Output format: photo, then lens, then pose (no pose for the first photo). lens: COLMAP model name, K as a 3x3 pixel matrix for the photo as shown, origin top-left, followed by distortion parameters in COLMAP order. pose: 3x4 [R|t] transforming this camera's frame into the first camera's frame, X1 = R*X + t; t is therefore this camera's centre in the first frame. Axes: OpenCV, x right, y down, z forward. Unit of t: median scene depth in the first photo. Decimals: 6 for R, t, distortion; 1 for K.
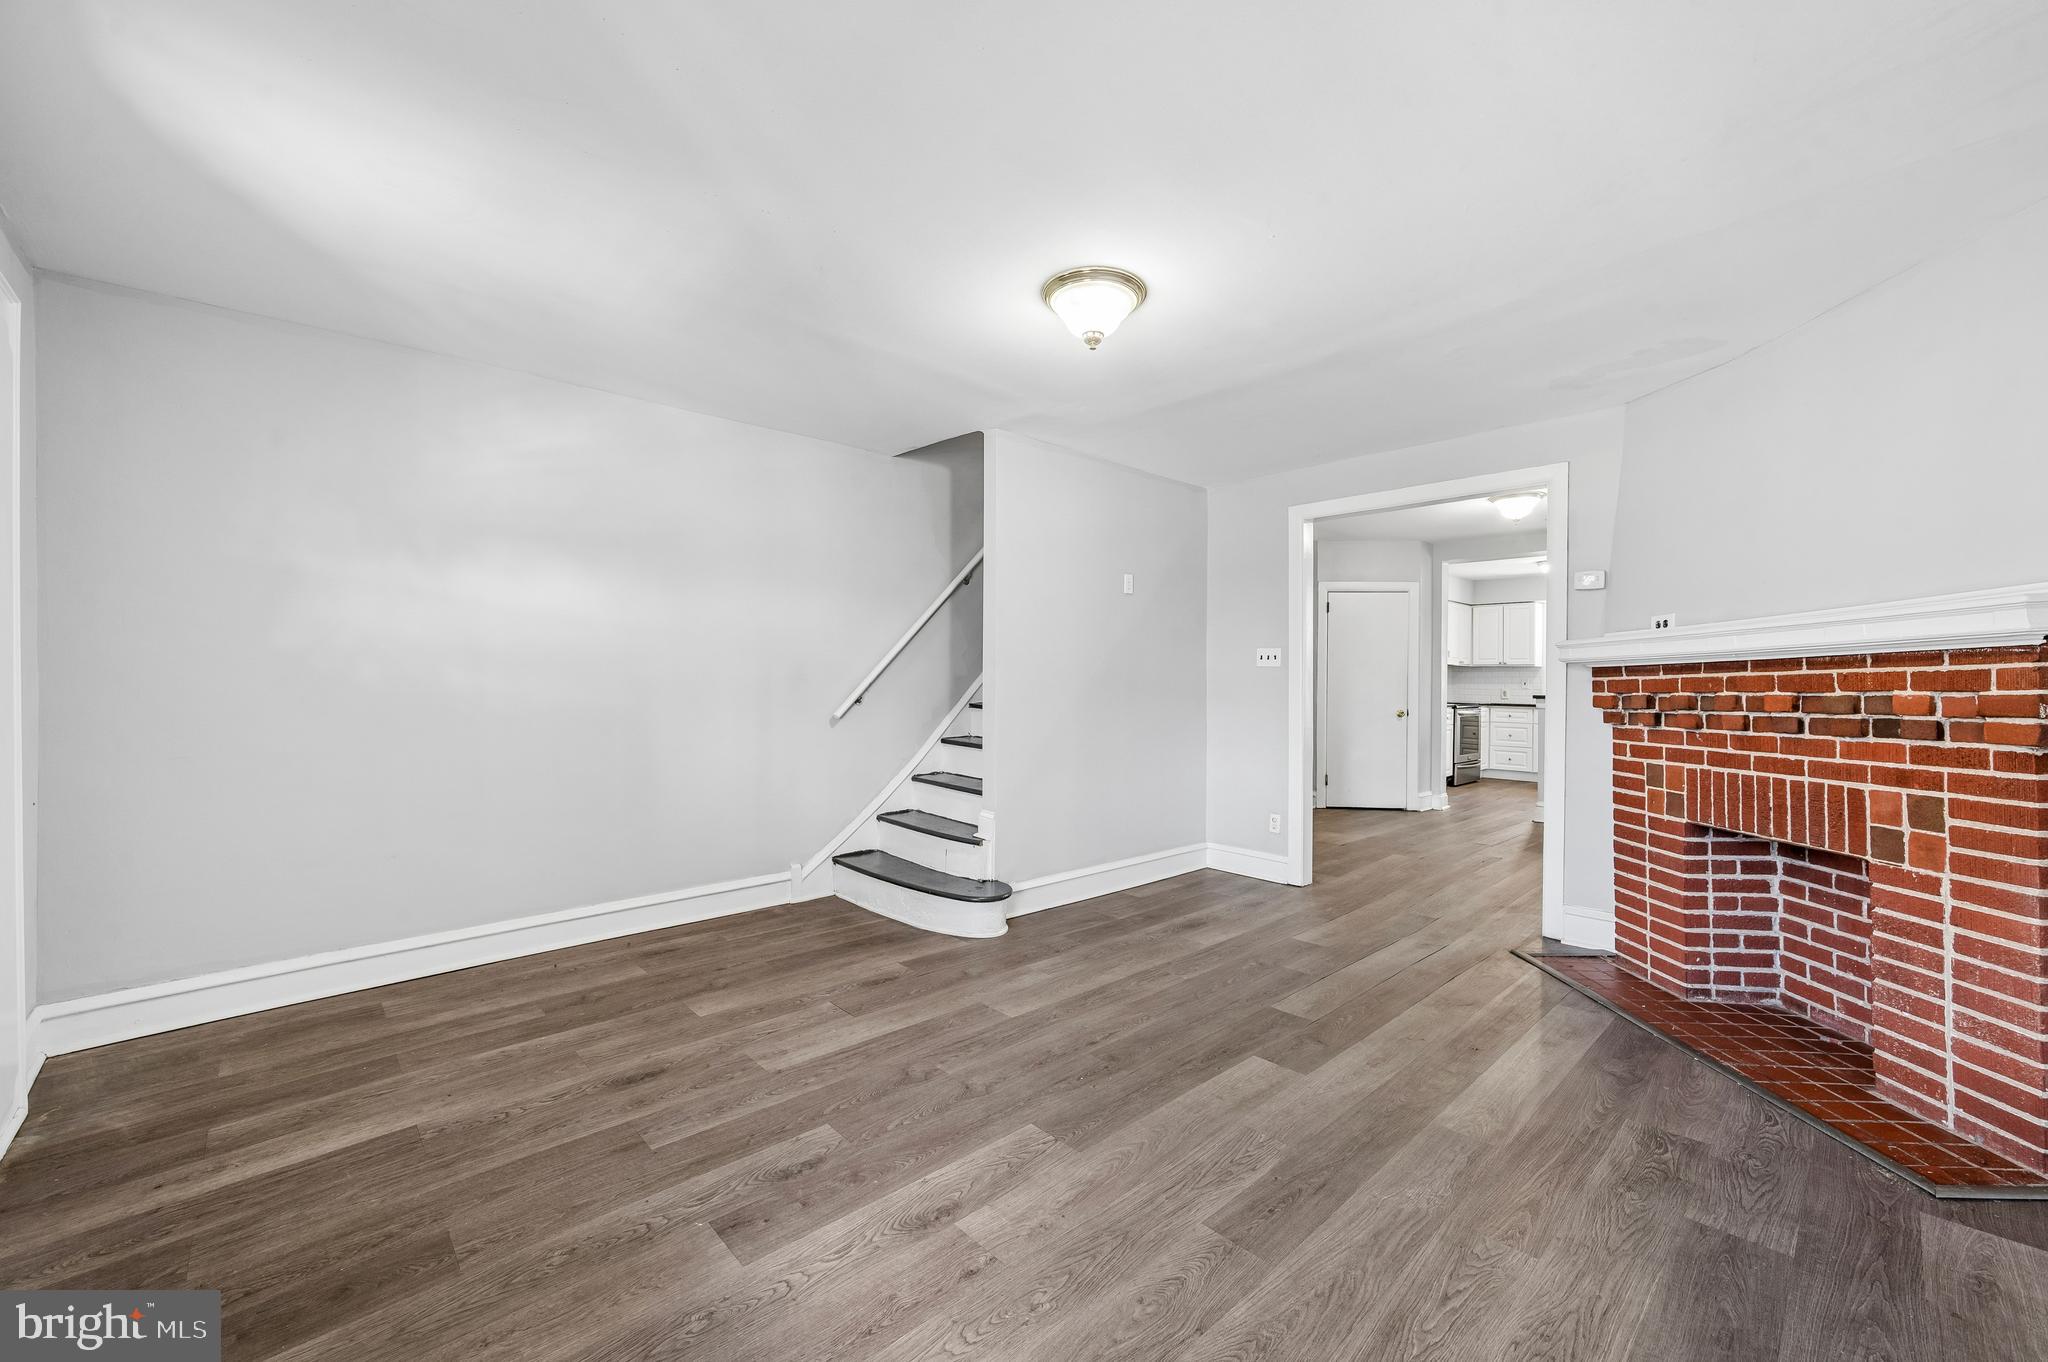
lens RADIAL K [[818.8, 0, 1016.7], [0, 818.8, 669.3], [0, 0, 1]] dist [0.000291, -0.000341]
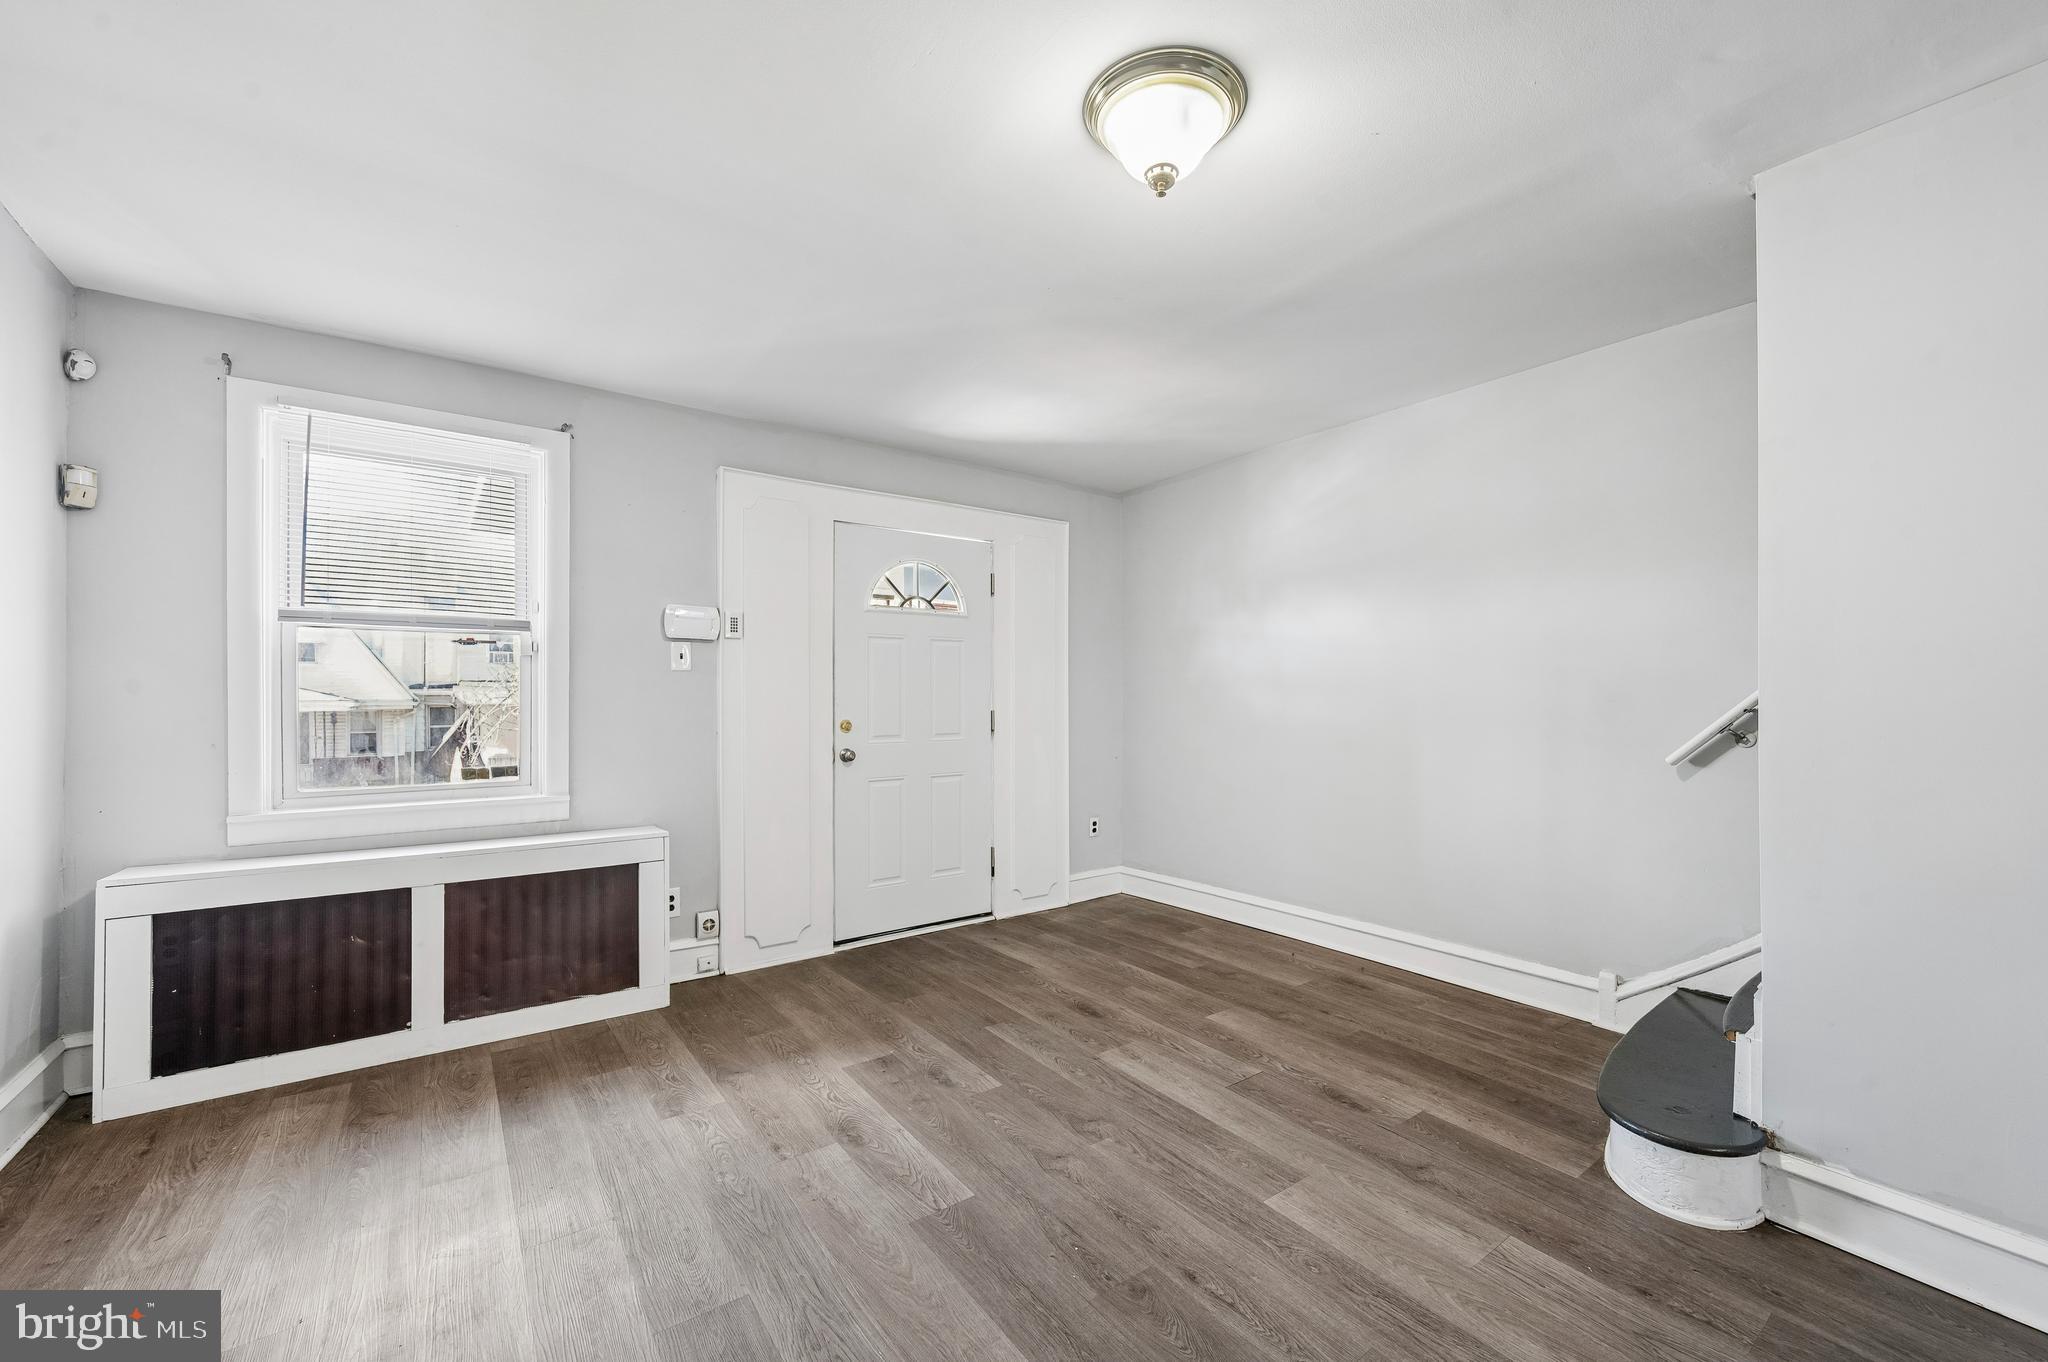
lens RADIAL K [[818.8, 0, 1036.5], [0, 818.8, 684.6], [0, 0, 1]] dist [0.000291, -0.000341]
pose [[-0.120507, -0.019536, -0.992520, 0.739402], [0.008477, 0.999750, -0.020708, 0.012330], [0.992676, -0.010909, -0.120311, 0.959561]]
